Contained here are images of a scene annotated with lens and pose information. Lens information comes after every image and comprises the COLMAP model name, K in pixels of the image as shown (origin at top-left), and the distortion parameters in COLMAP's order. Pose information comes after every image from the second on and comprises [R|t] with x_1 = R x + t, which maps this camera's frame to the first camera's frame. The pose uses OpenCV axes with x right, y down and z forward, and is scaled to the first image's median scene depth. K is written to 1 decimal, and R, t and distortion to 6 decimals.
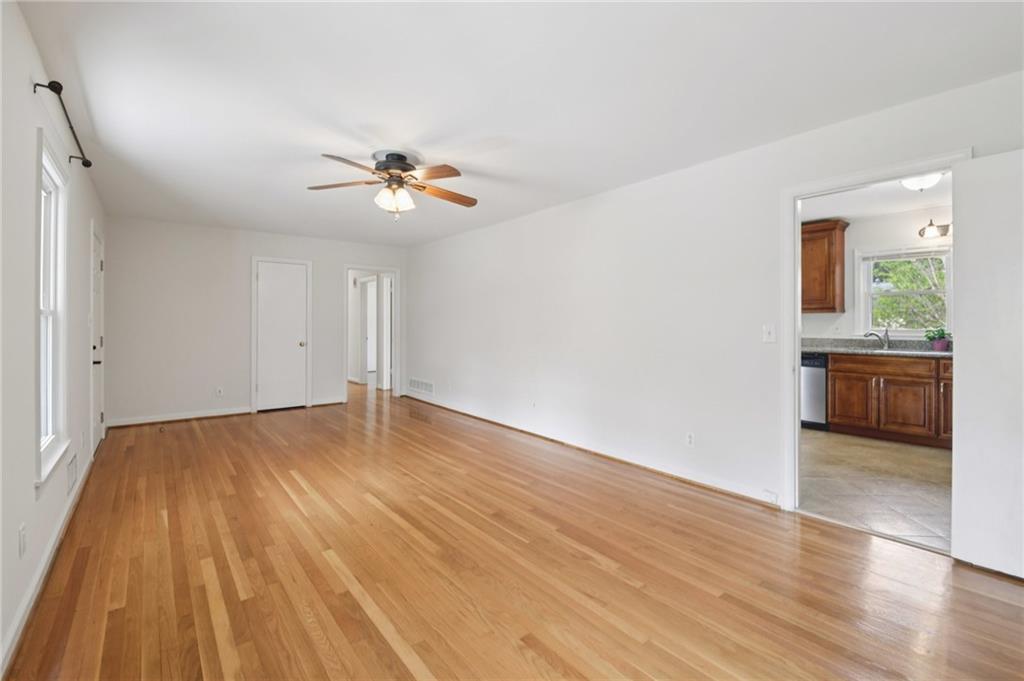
lens RADIAL K [[450.2, 0, 516.7], [0, 450.2, 327.4], [0, 0, 1]] dist [0.035589, -0.000421]
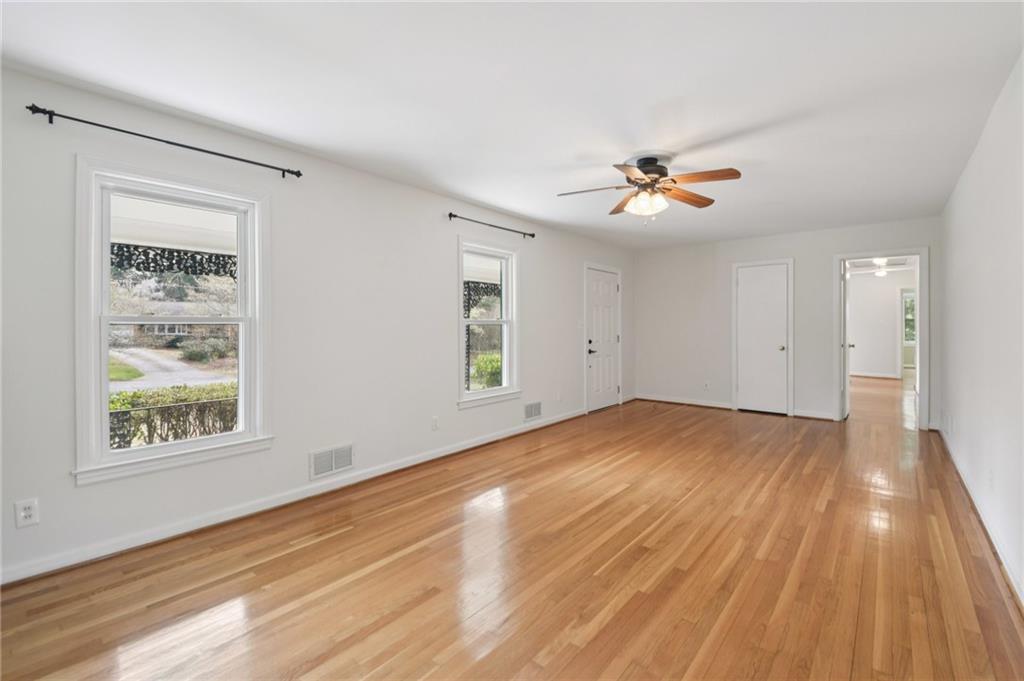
lens RADIAL K [[450.2, 0, 516.7], [0, 450.2, 327.4], [0, 0, 1]] dist [0.035589, -0.000421]
pose [[0.208279, -0.000418, -0.978069, 0.697842], [-0.004479, 0.999989, -0.001382, -0.004393], [0.978059, 0.004668, 0.208275, 0.539838]]
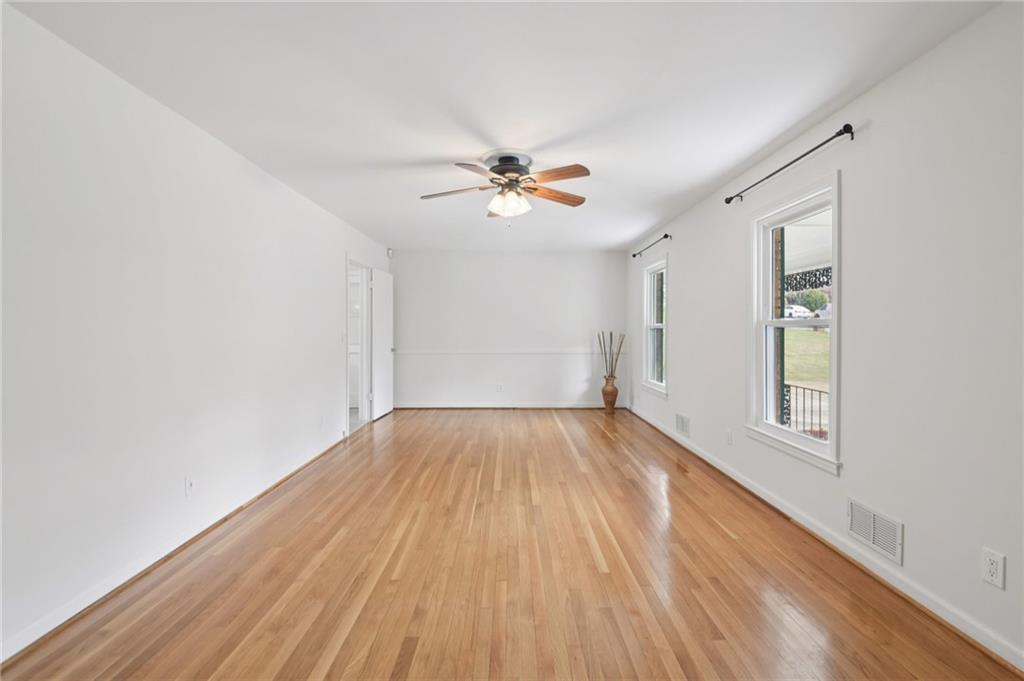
lens RADIAL K [[450.2, 0, 516.7], [0, 450.2, 327.4], [0, 0, 1]] dist [0.035589, -0.000421]
pose [[-0.789666, -0.001292, 0.613536, -0.932801], [0.001316, 0.999992, 0.003799, -0.019017], [-0.613536, 0.003807, -0.789657, 1.870826]]
